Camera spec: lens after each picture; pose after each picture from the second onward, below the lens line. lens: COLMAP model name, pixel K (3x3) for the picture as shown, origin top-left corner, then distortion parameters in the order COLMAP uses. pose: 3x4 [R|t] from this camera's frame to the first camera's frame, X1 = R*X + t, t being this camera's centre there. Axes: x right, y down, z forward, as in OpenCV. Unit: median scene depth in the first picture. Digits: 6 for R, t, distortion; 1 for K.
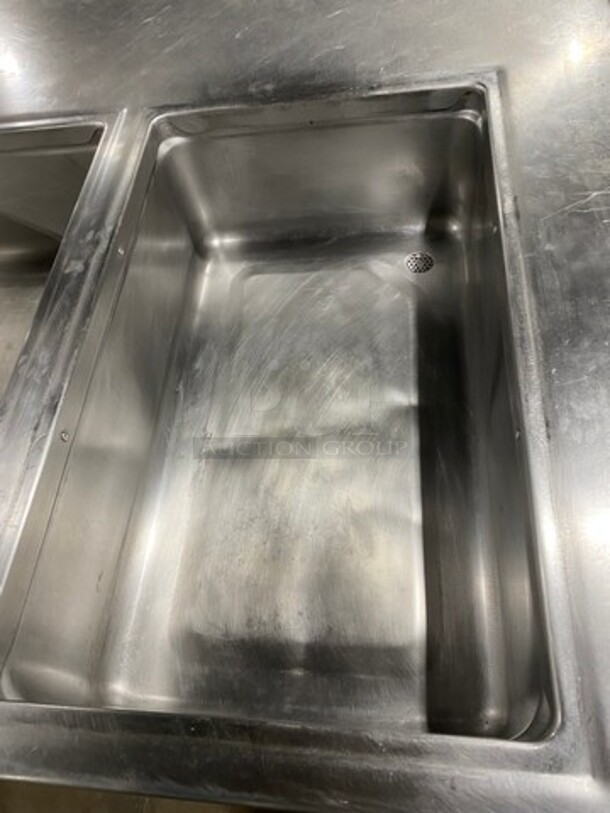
lens RADIAL K [[618.2, 0, 305.0], [0, 618.2, 403.5], [0, 0, 1]] dist [0.003268, 0.000348]
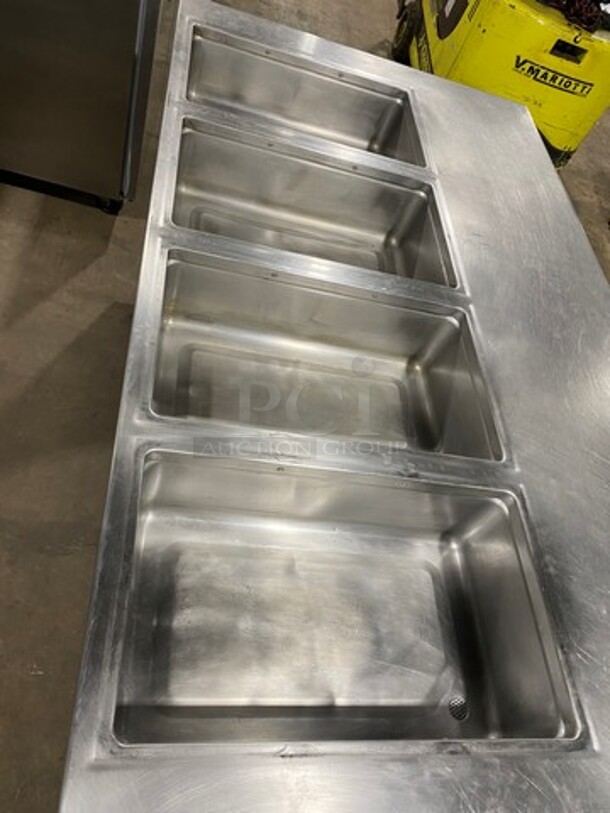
lens RADIAL K [[618.2, 0, 303.9], [0, 618.2, 404.8], [0, 0, 1]] dist [0.003268, 0.000348]
pose [[0.070289, 0.903300, -0.423212, 0.180059], [-0.974391, 0.153017, 0.164767, -0.294892], [0.213593, 0.400792, 0.890923, -0.581679]]
